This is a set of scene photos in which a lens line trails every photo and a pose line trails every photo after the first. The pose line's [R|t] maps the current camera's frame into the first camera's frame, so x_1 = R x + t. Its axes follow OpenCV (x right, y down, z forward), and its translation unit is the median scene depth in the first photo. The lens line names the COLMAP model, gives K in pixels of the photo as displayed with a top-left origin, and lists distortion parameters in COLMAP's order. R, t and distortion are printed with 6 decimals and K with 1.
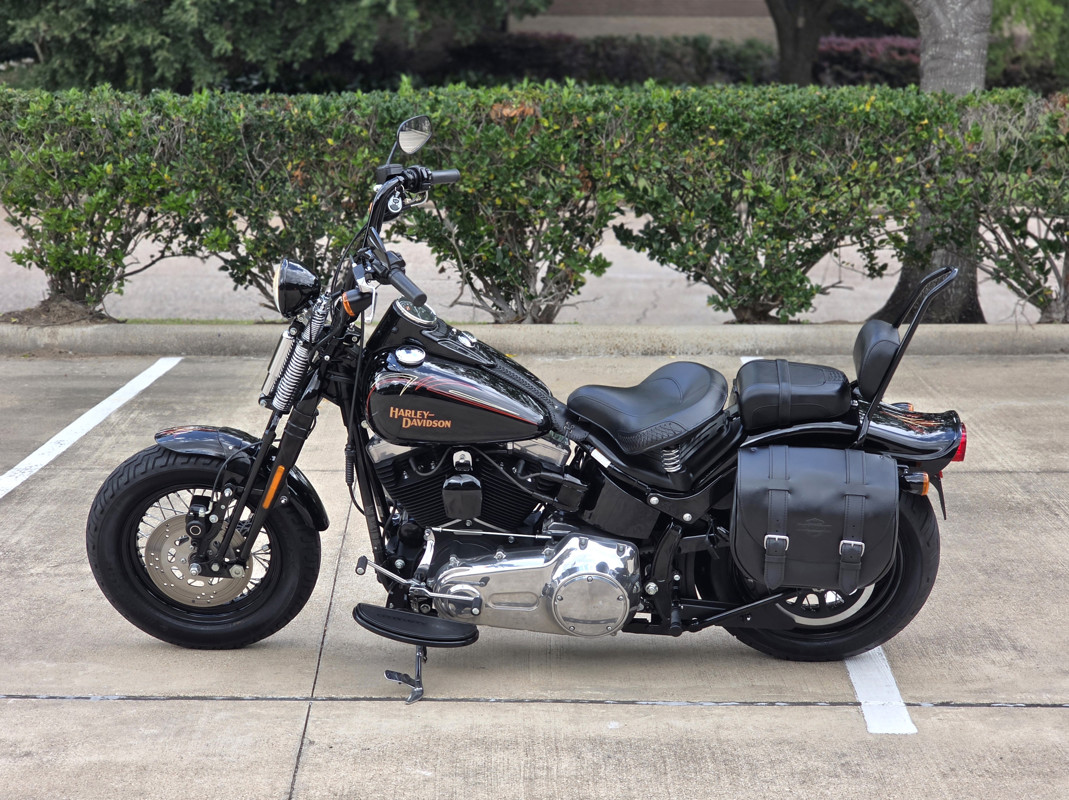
lens RADIAL K [[2141.9, 0, 510.0], [0, 2141.9, 400.4], [0, 0, 1]] dist [0.019514, 0.043330]
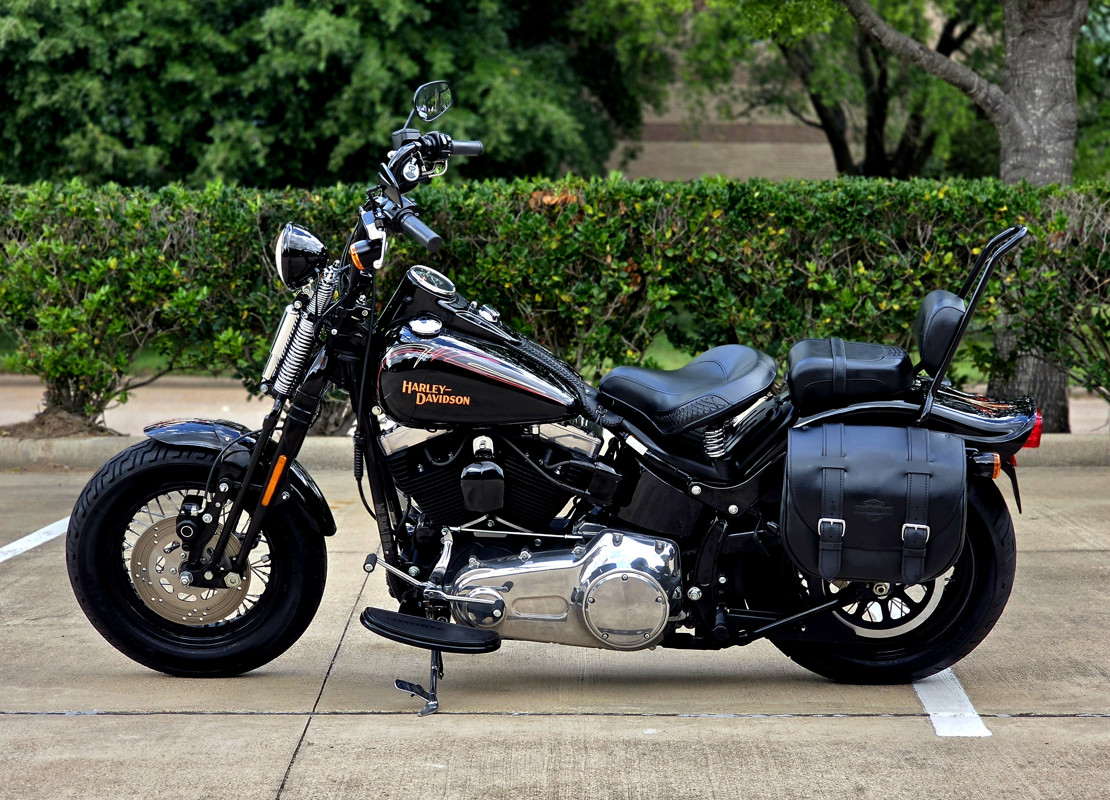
lens RADIAL K [[2369.9, 0, 555.1], [0, 2369.9, 374.9], [0, 0, 1]] dist [-0.064840, 0.852165]
pose [[0.999989, -0.000151, -0.004732, 0.012474], [-0.000409, 0.993014, -0.117999, 0.112871], [0.004717, 0.118000, 0.993002, 0.006701]]
